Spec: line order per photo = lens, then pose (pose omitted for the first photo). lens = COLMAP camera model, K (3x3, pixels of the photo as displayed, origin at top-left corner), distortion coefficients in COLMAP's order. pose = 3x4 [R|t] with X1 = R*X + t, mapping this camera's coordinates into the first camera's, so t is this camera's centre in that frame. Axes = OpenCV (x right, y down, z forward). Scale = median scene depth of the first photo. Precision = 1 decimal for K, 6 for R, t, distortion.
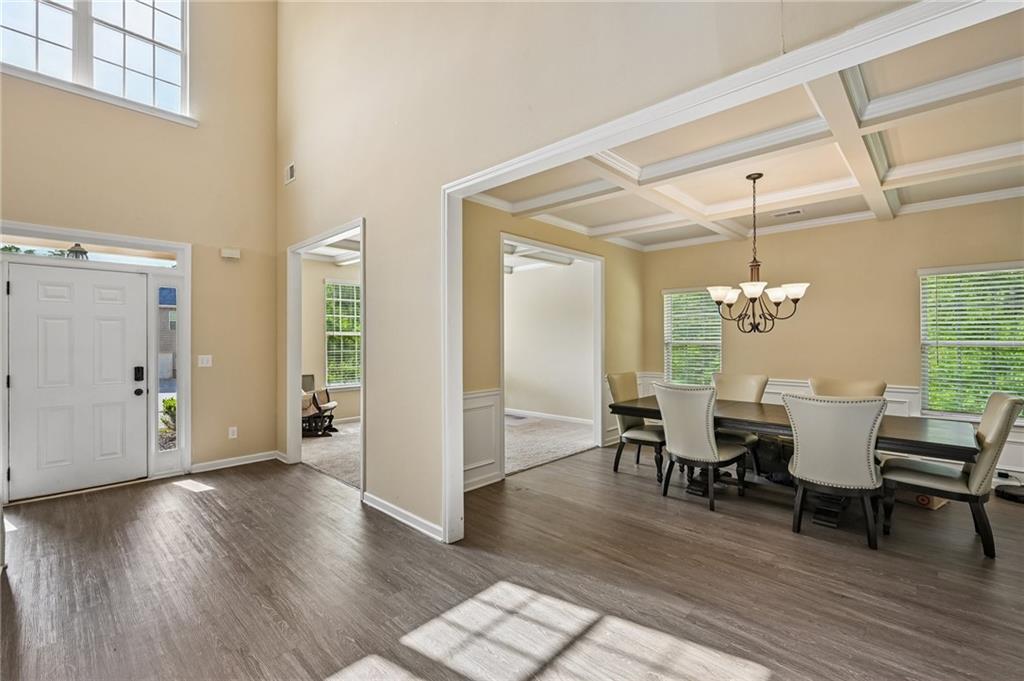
lens RADIAL K [[450.2, 0, 515.5], [0, 450.2, 340.4], [0, 0, 1]] dist [0.001079, -0.001262]
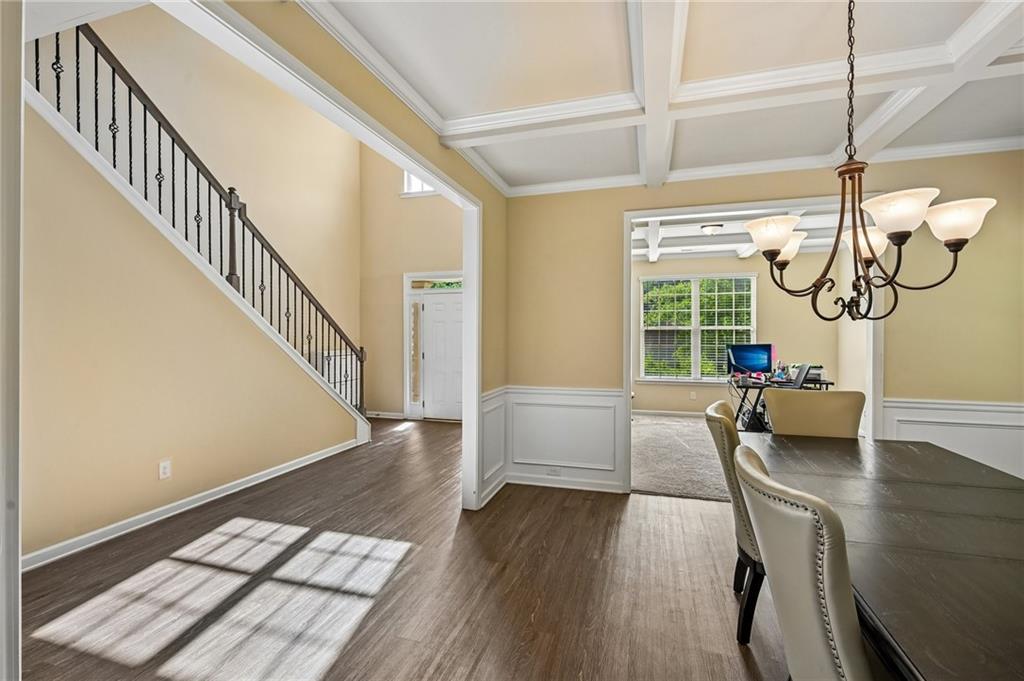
lens RADIAL K [[450.2, 0, 515.2], [0, 450.2, 330.9], [0, 0, 1]] dist [0.001079, -0.001262]
pose [[0.438280, 0.003116, -0.898833, 1.281634], [0.003728, 0.999979, 0.005284, -0.019078], [0.898831, -0.005667, 0.438260, 0.835934]]
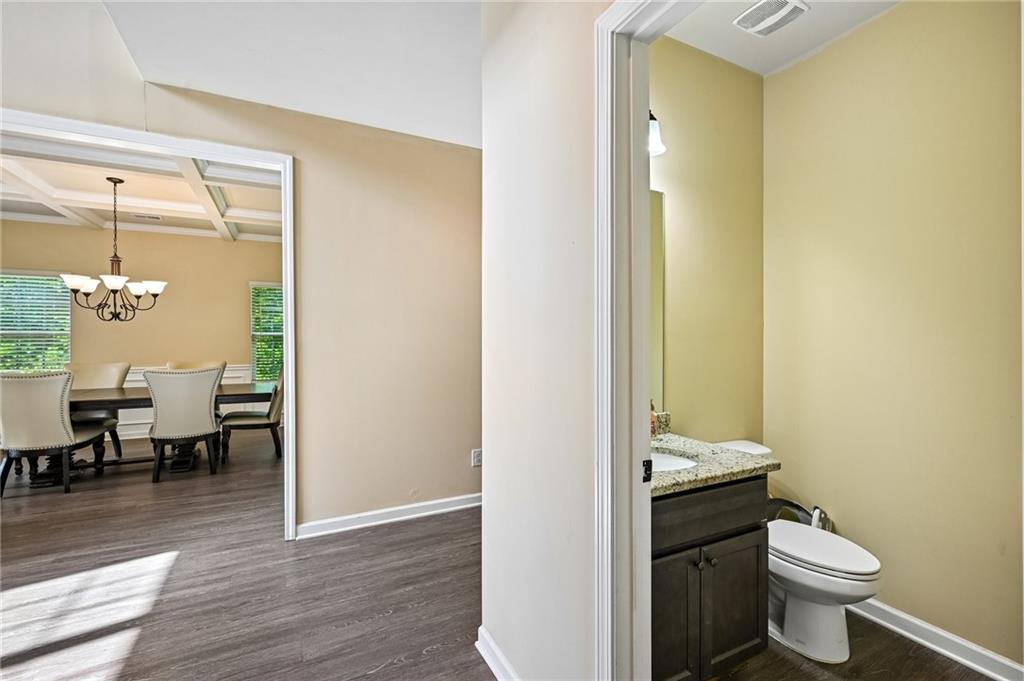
lens RADIAL K [[450.2, 0, 508.1], [0, 450.2, 336.6], [0, 0, 1]] dist [0.001079, -0.001262]
pose [[0.342895, 0.003625, 0.939367, -0.180530], [0.002563, 0.999985, -0.004794, 0.029322], [-0.939370, 0.004052, 0.342881, -0.291604]]
